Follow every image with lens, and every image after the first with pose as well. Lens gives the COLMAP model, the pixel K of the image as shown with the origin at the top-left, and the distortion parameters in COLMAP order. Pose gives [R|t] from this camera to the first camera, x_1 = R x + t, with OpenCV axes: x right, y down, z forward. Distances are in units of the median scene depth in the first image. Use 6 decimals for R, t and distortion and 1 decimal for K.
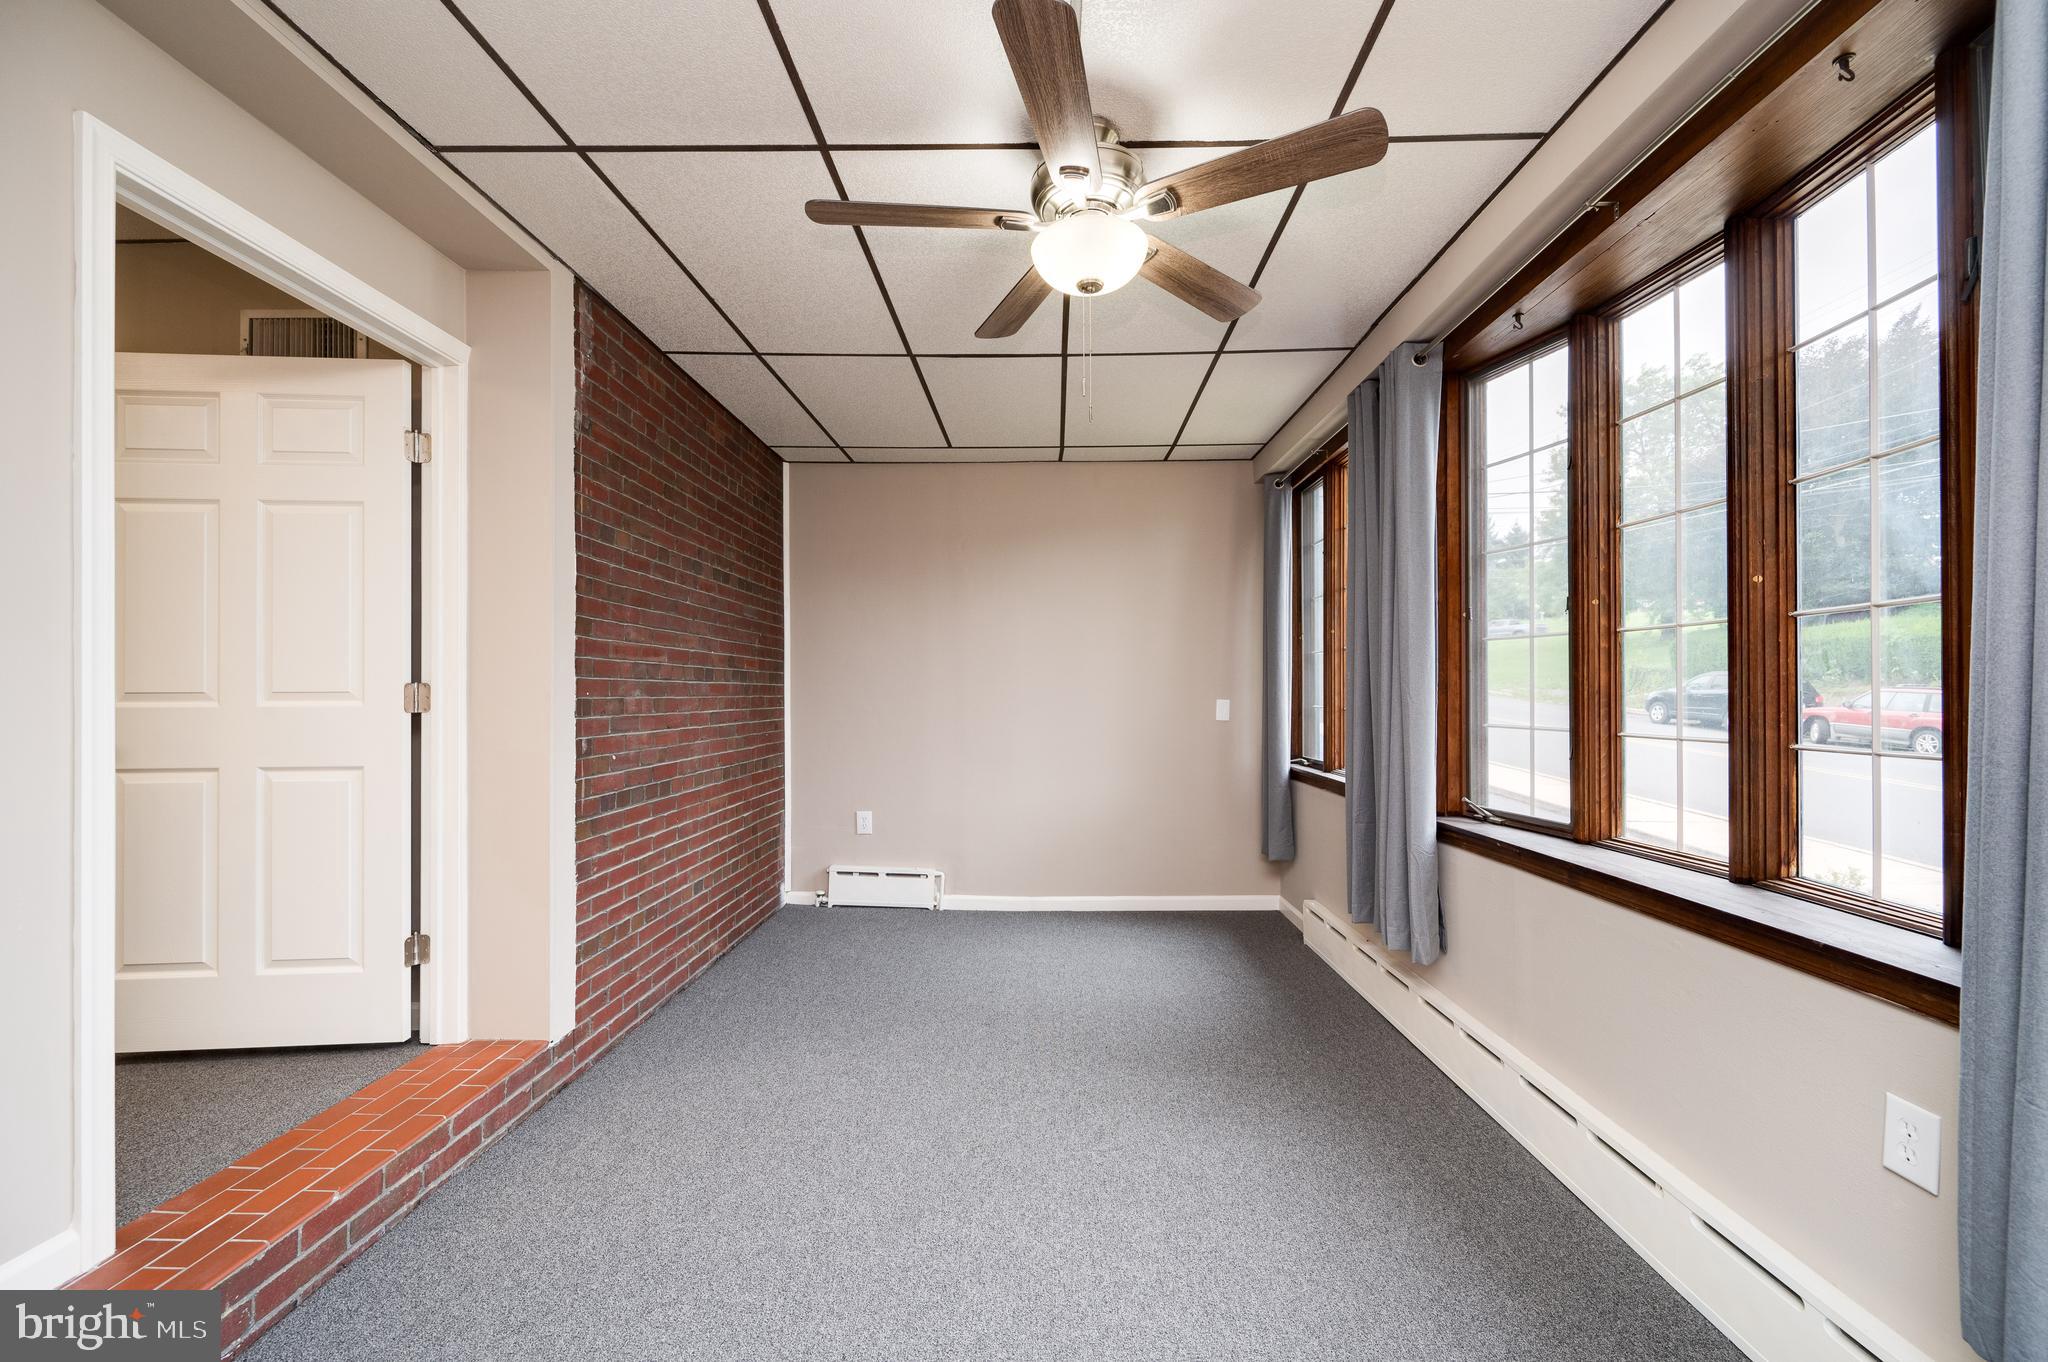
lens RADIAL K [[802.2, 0, 1026.0], [0, 802.2, 688.7], [0, 0, 1]] dist [-0.001041, -0.000310]
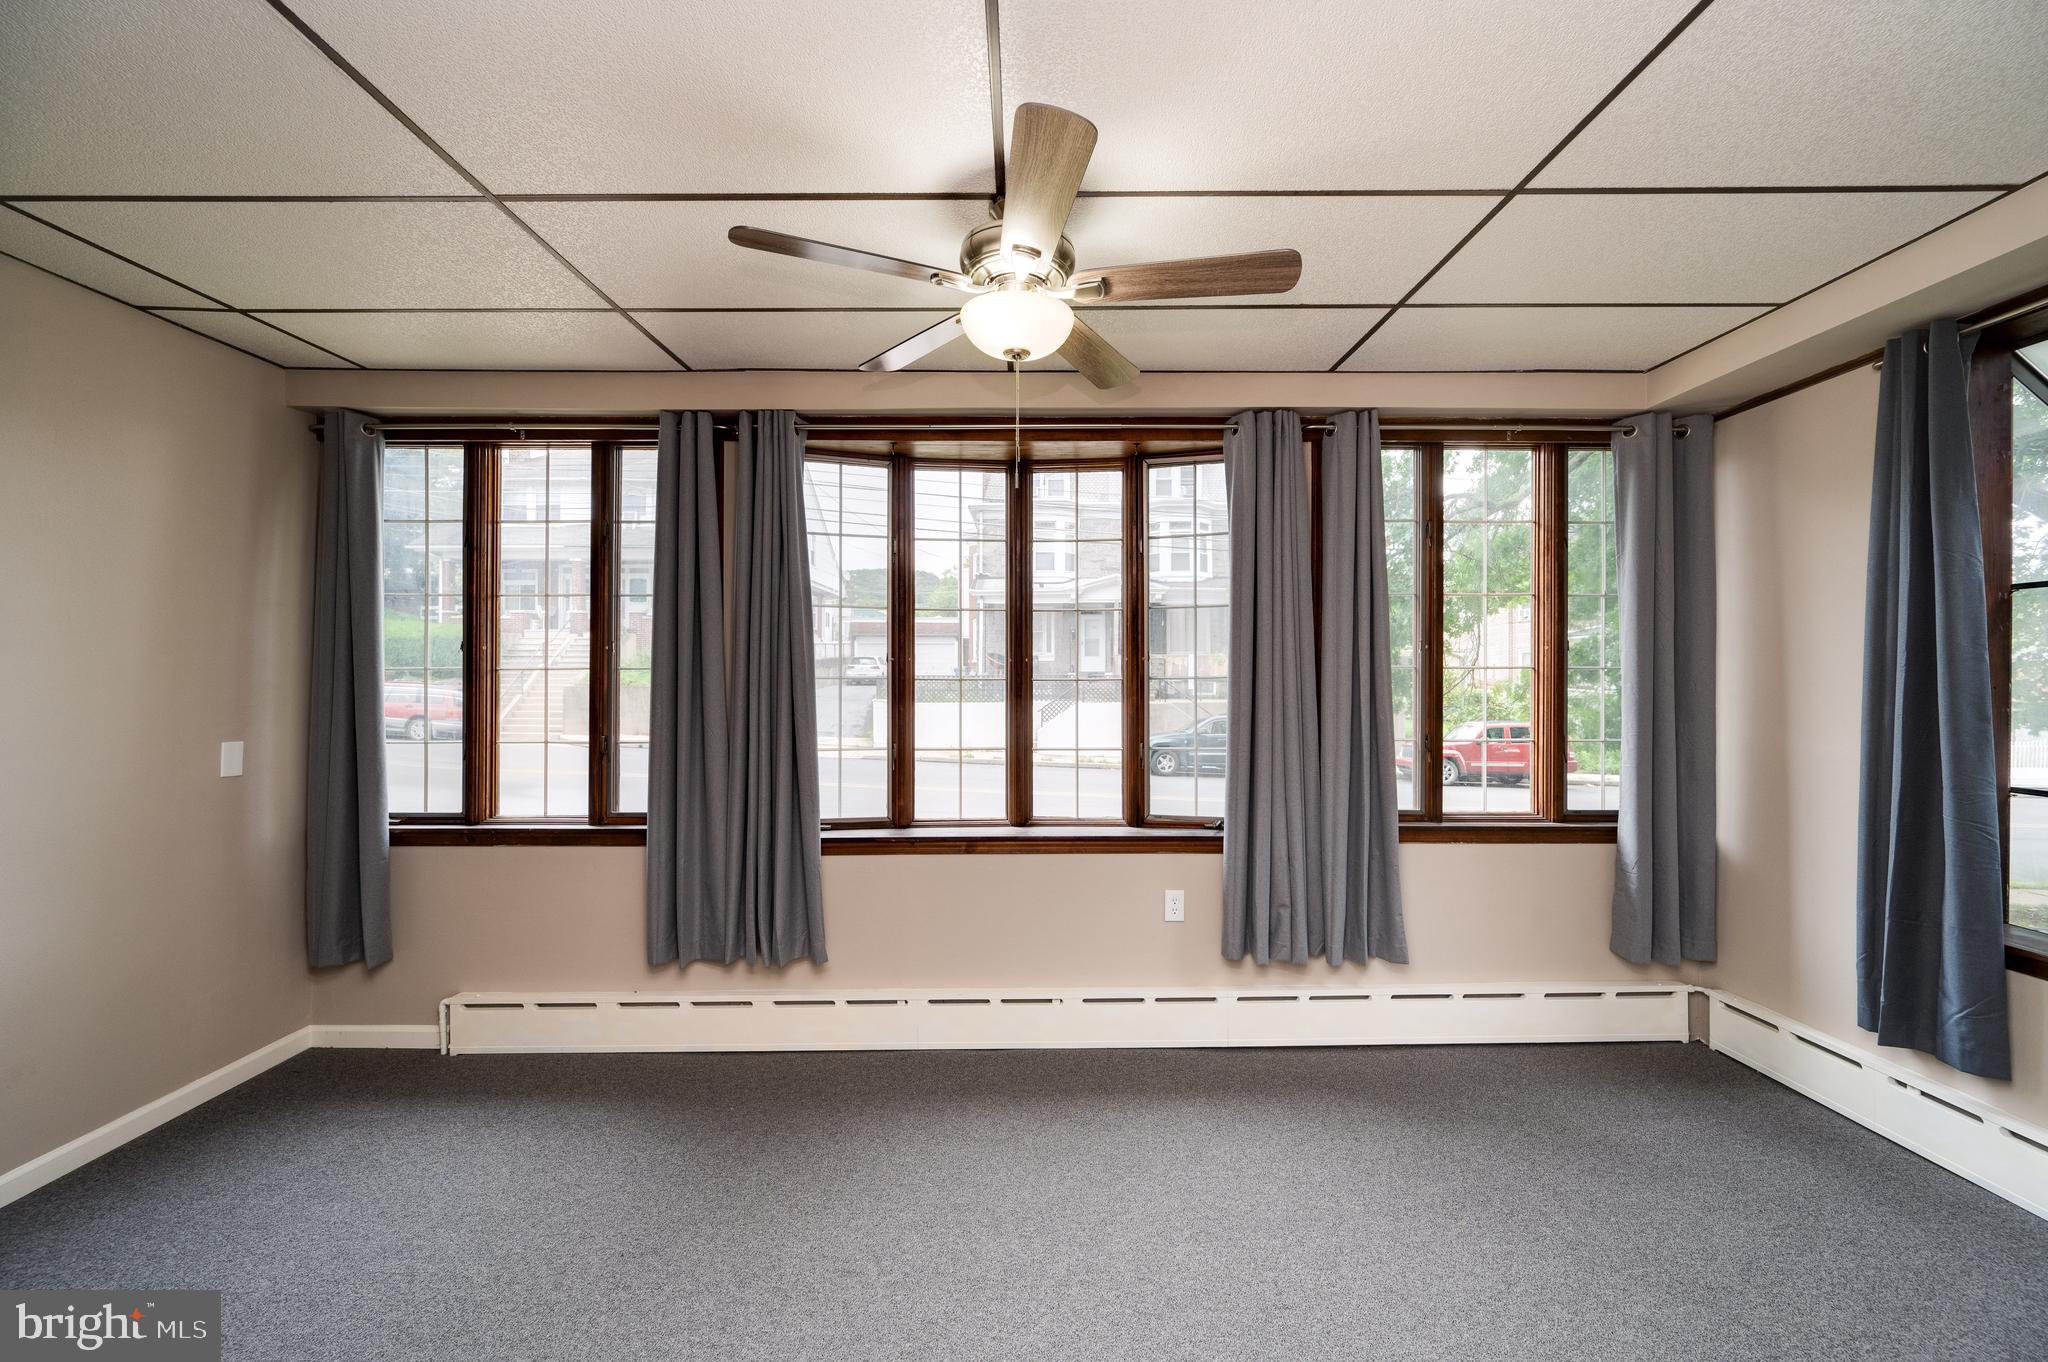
lens RADIAL K [[816.9, 0, 1035.1], [0, 816.9, 680.6], [0, 0, 1]] dist [-0.001140, -0.000521]
pose [[-0.022614, -0.001199, 0.999744, -0.723969], [-0.005208, 0.999986, 0.001082, -0.070220], [-0.999731, -0.005182, -0.022620, 0.757753]]
